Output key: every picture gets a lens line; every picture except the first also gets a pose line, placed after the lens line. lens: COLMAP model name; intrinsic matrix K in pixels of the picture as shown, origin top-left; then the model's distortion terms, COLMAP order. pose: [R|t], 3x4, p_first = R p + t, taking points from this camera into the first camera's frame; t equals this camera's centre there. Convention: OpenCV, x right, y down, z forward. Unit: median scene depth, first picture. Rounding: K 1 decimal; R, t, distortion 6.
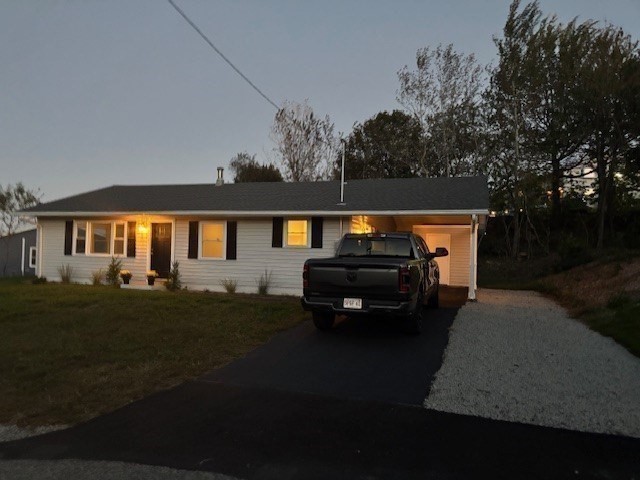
lens RADIAL K [[510.1, 0, 320.0], [0, 510.1, 240.0], [0, 0, 1]] dist [0.057241, -0.076400]
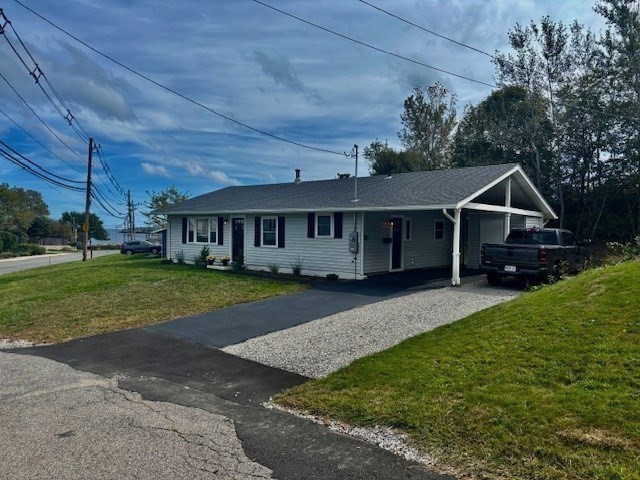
lens RADIAL K [[510.1, 0, 320.0], [0, 510.1, 240.0], [0, 0, 1]] dist [0.057241, -0.076400]
pose [[0.918622, -0.006798, -0.395080, 0.428319], [0.026056, 0.998718, 0.043399, -0.032946], [0.394278, -0.050161, 0.917621, -0.136197]]
